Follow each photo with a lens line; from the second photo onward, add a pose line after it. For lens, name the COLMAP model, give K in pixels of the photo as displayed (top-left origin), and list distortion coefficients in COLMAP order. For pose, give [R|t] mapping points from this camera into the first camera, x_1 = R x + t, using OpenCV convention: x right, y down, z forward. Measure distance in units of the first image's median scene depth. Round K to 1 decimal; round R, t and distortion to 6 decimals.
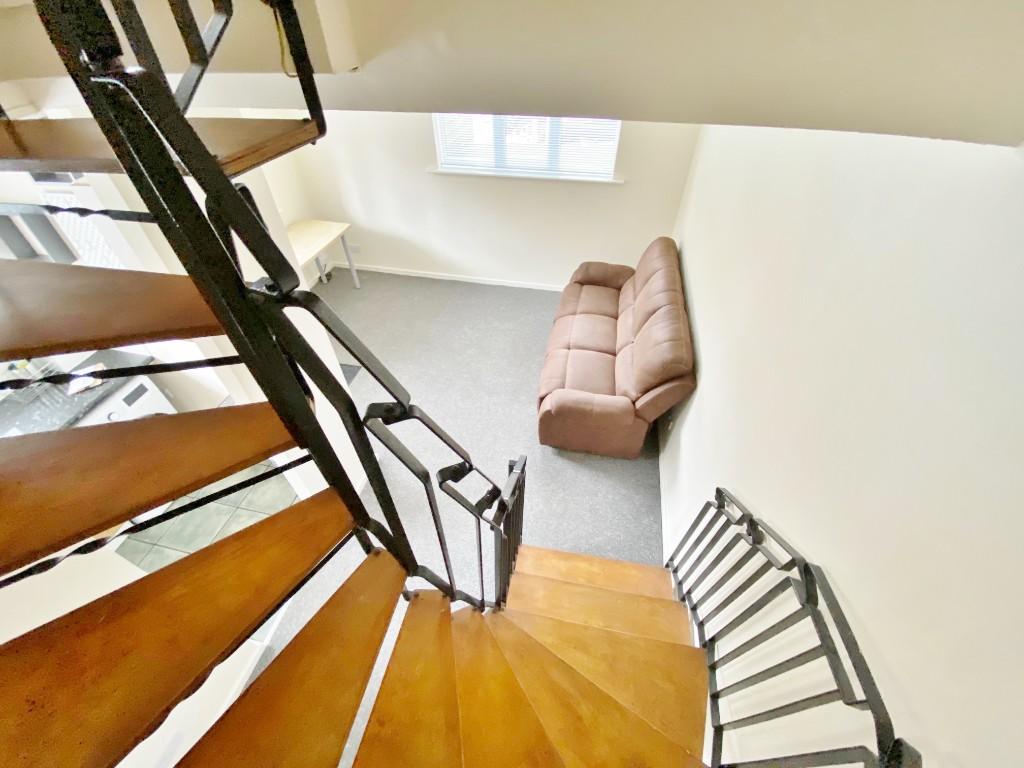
lens RADIAL K [[414.9, 0, 512.0], [0, 414.9, 384.0], [0, 0, 1]] dist [0.002336, -0.009475]
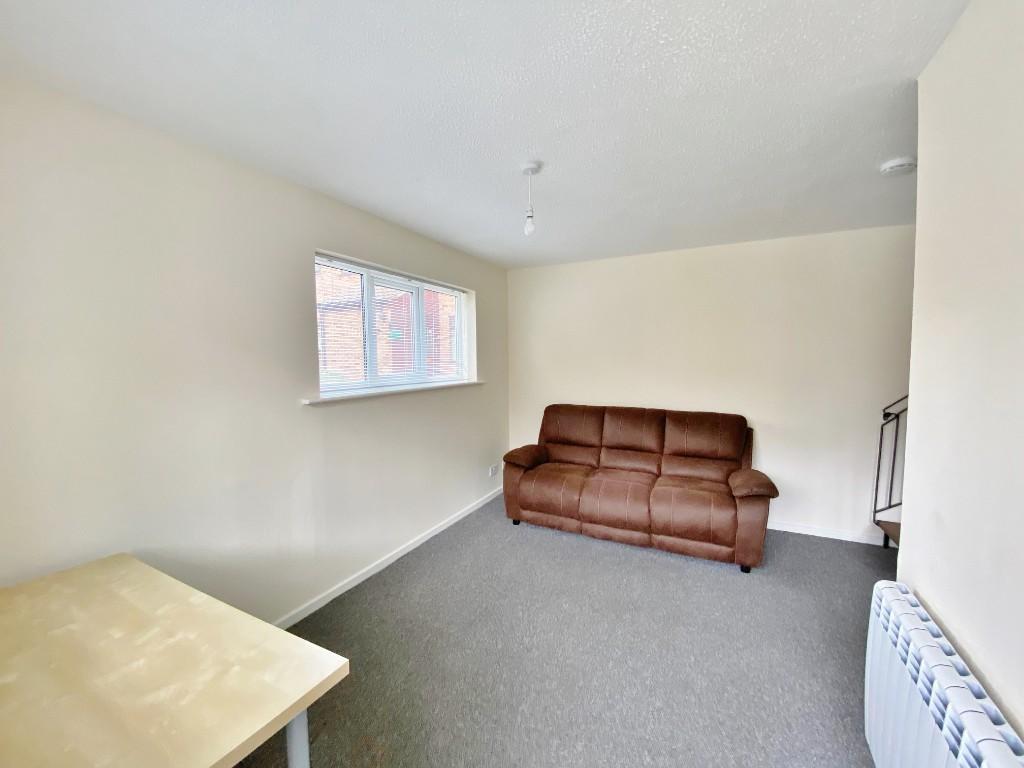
lens RADIAL K [[414.9, 0, 512.0], [0, 414.9, 384.0], [0, 0, 1]] dist [0.002336, -0.009475]
pose [[0.241020, -0.047715, 0.969347, -0.796932], [0.664850, 0.735738, -0.129093, -0.327592], [-0.707025, 0.675584, 0.209051, 0.801591]]
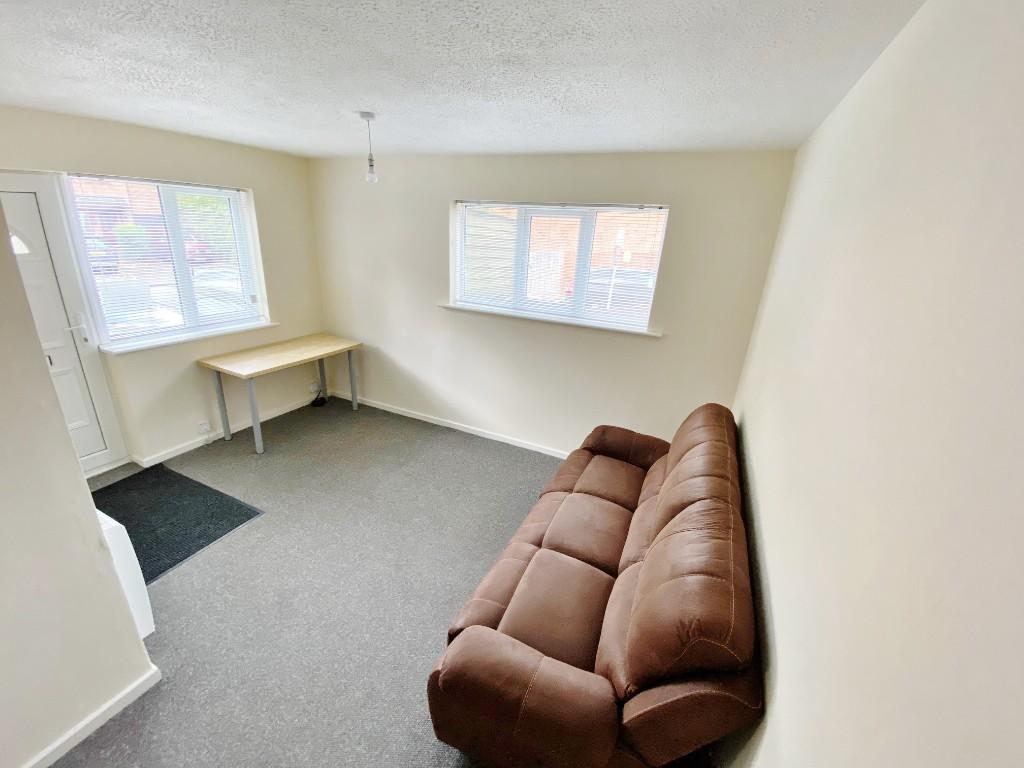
lens RADIAL K [[414.9, 0, 512.0], [0, 414.9, 384.0], [0, 0, 1]] dist [0.002336, -0.009475]
pose [[0.975555, 0.134382, -0.173881, 0.155542], [-0.192779, 0.903163, -0.383580, -0.053111], [0.105497, 0.407724, 0.906991, 0.325231]]
